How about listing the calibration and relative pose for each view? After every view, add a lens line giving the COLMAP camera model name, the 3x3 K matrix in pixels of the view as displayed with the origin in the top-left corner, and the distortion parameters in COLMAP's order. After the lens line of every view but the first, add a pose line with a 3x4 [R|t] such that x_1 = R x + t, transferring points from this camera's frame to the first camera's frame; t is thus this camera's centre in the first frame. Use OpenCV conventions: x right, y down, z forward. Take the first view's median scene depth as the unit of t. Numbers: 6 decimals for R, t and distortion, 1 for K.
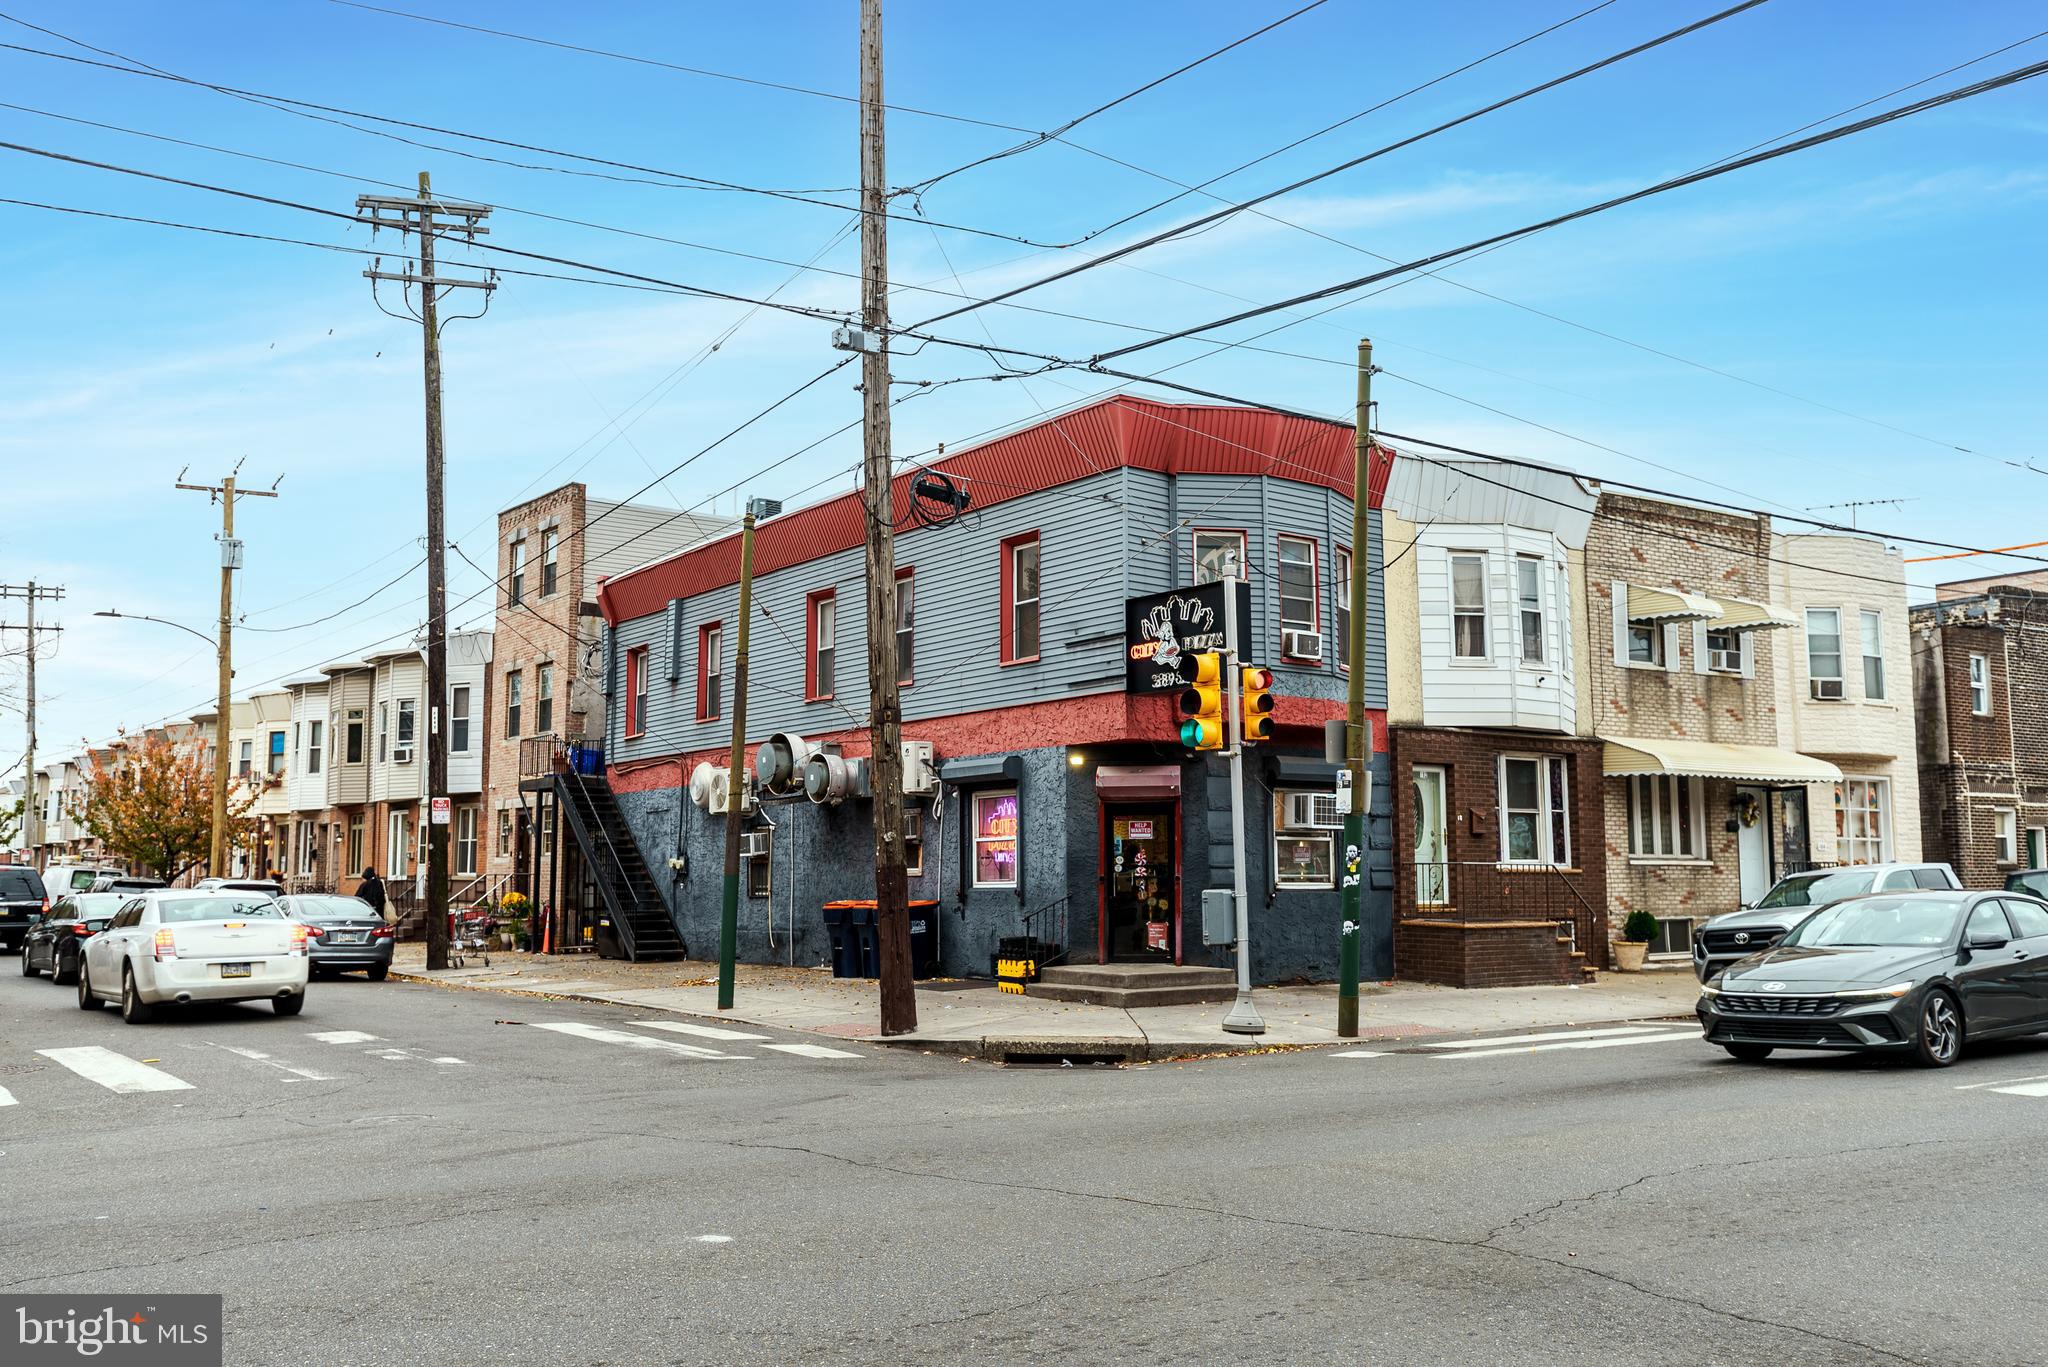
lens RADIAL K [[1888.1, 0, 1020.0], [0, 1888.1, 678.5], [0, 0, 1]] dist [-0.000980, -0.006684]
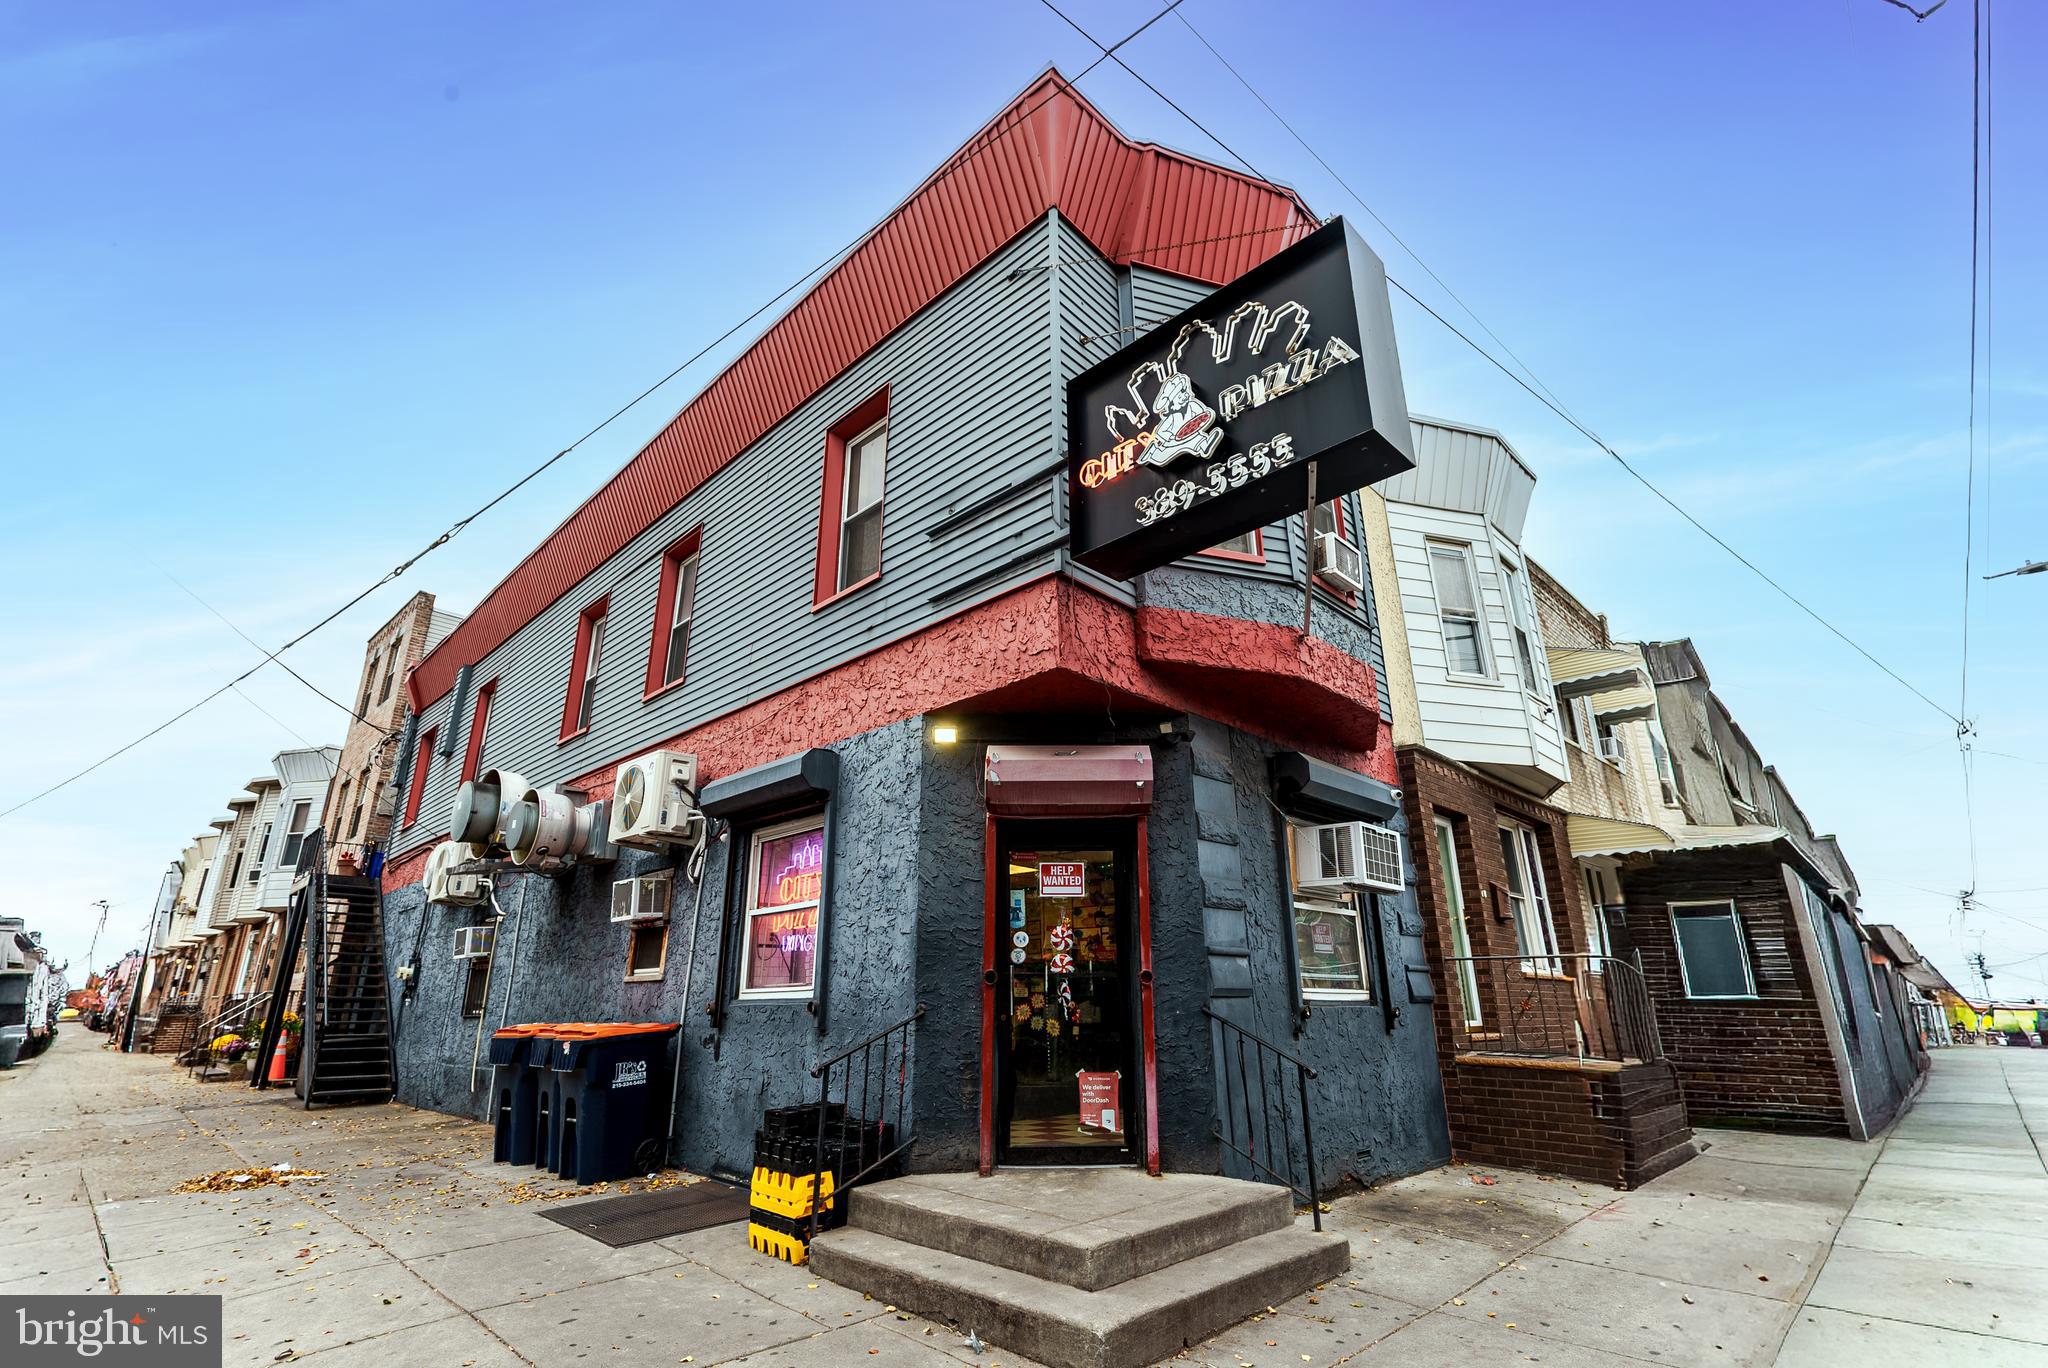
lens RADIAL K [[932.5, 0, 1024.3], [0, 932.5, 692.8], [0, 0, 1]] dist [0.011414, -0.002125]
pose [[0.984935, 0.053196, 0.164541, 0.008448], [-0.017127, 0.976839, -0.213288, 0.079448], [-0.172076, 0.207256, 0.963034, 0.697813]]
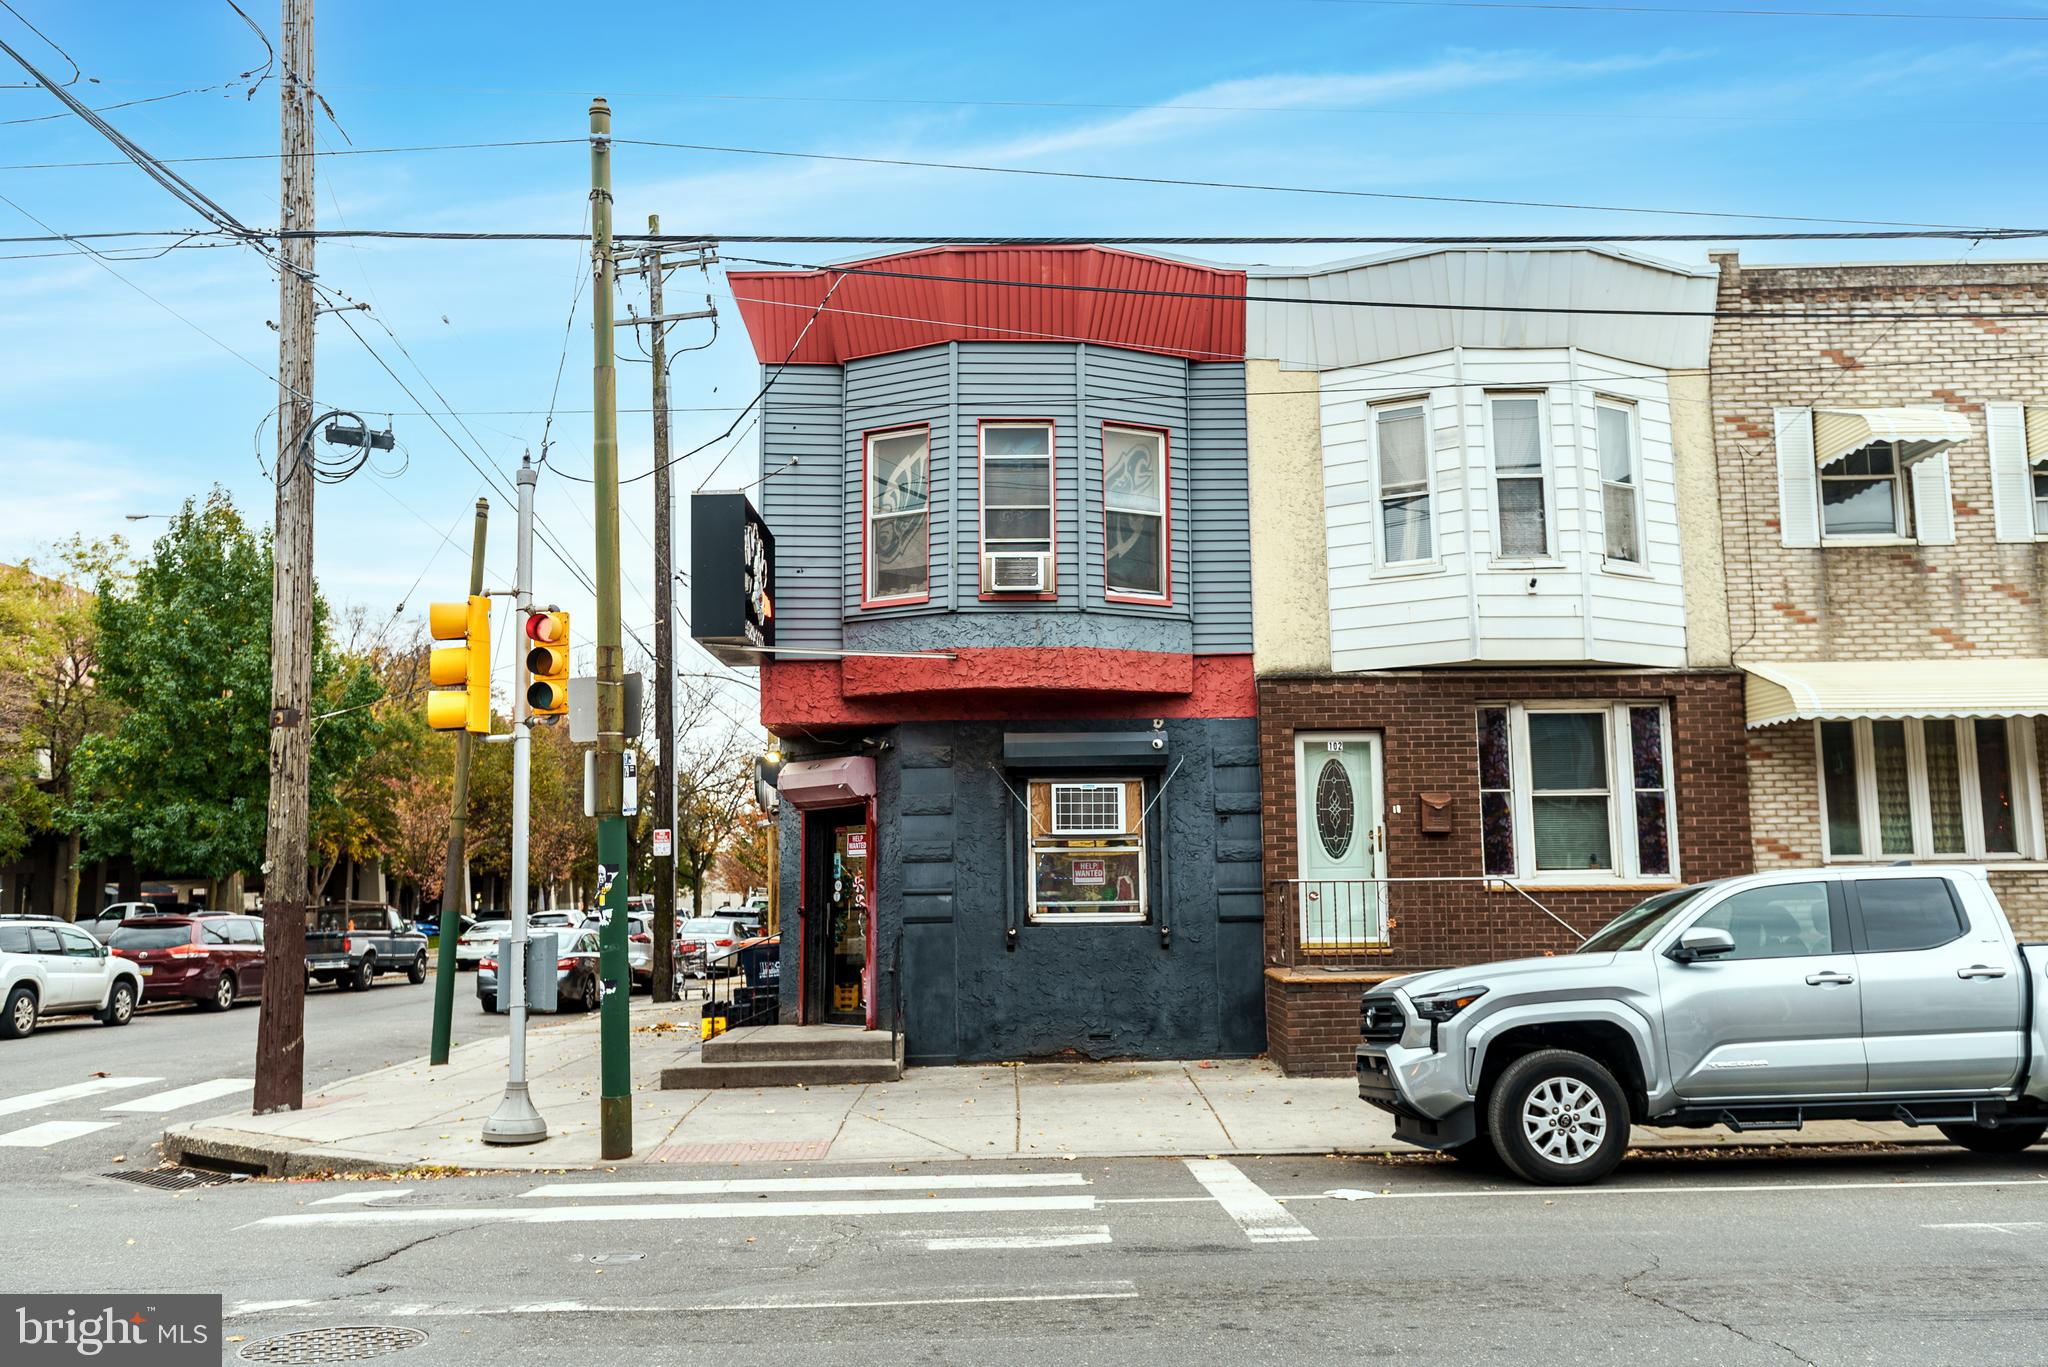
lens RADIAL K [[1760.7, 0, 1019.6], [0, 1760.7, 692.8], [0, 0, 1]] dist [-0.003400, 0.008718]
pose [[0.814812, -0.080059, -0.574171, 0.486303], [0.075008, 0.996652, -0.032523, 0.044699], [0.574853, -0.016568, 0.818089, 0.439091]]
